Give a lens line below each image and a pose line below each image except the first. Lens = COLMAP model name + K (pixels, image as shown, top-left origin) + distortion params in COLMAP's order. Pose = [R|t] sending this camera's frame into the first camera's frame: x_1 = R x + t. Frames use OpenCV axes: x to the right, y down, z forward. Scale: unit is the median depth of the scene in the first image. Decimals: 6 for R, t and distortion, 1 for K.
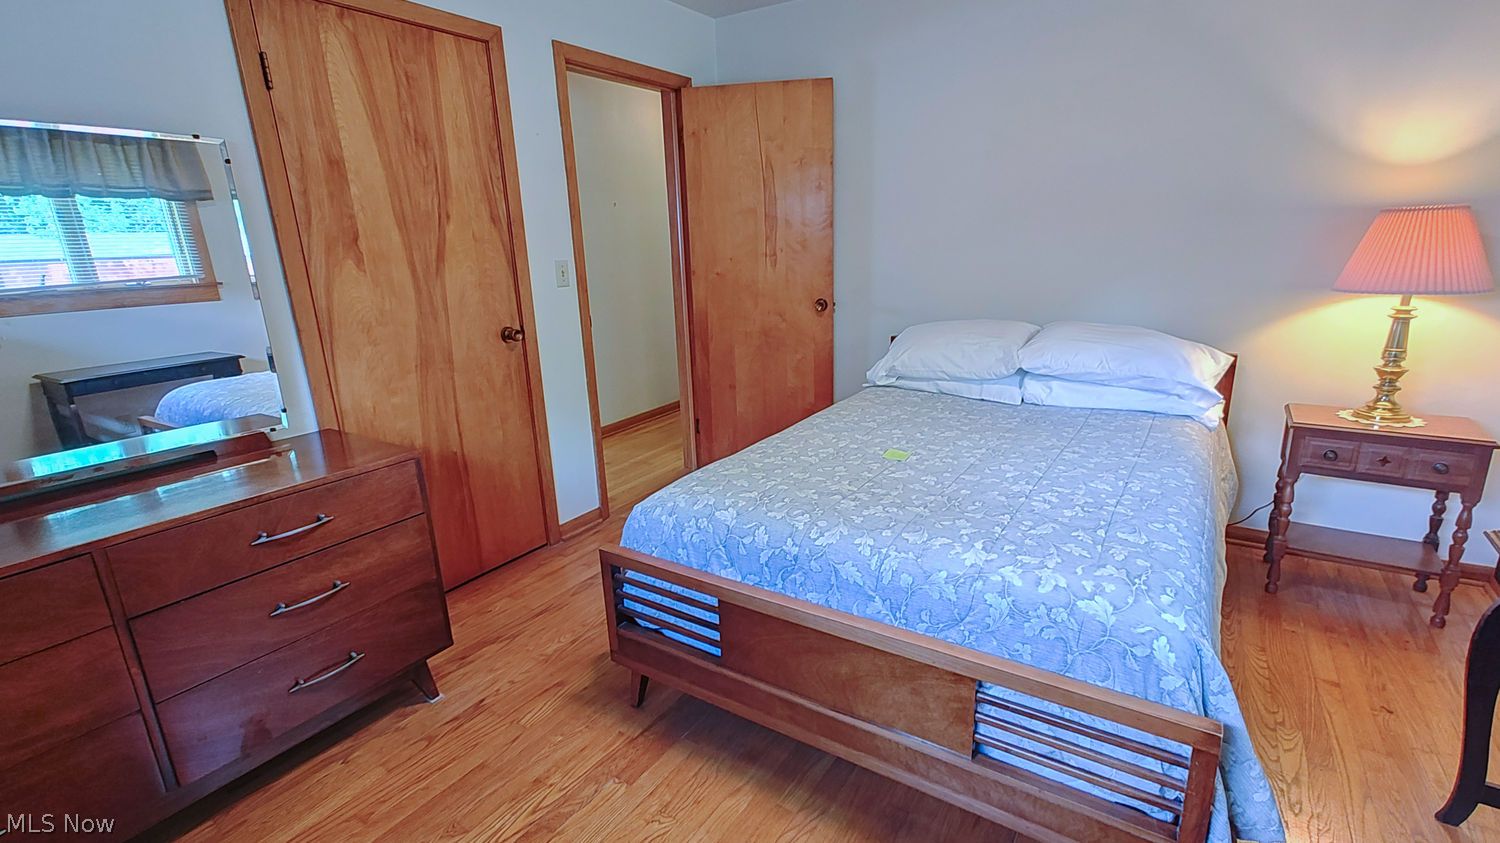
lens RADIAL K [[639.3, 0, 738.1], [0, 639.3, 423.2], [0, 0, 1]] dist [-0.000596, -0.000096]
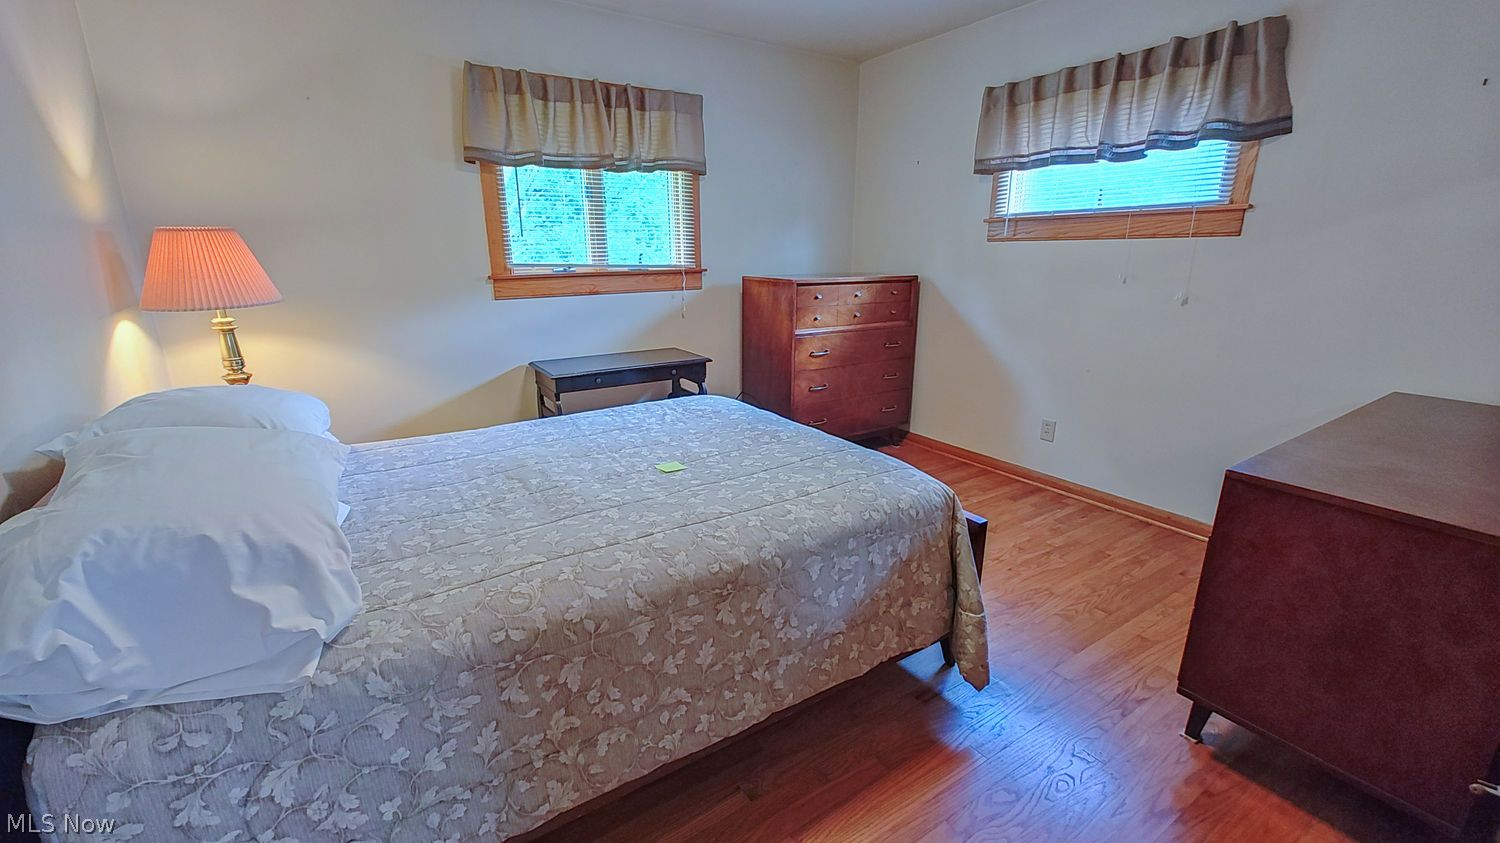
lens RADIAL K [[639.3, 0, 738.1], [0, 639.3, 423.2], [0, 0, 1]] dist [-0.000596, -0.000096]
pose [[-0.924735, -0.068472, 0.374401, -0.201616], [0.136606, 0.858435, 0.494397, -0.482752], [-0.355251, 0.508332, -0.784471, 1.753464]]
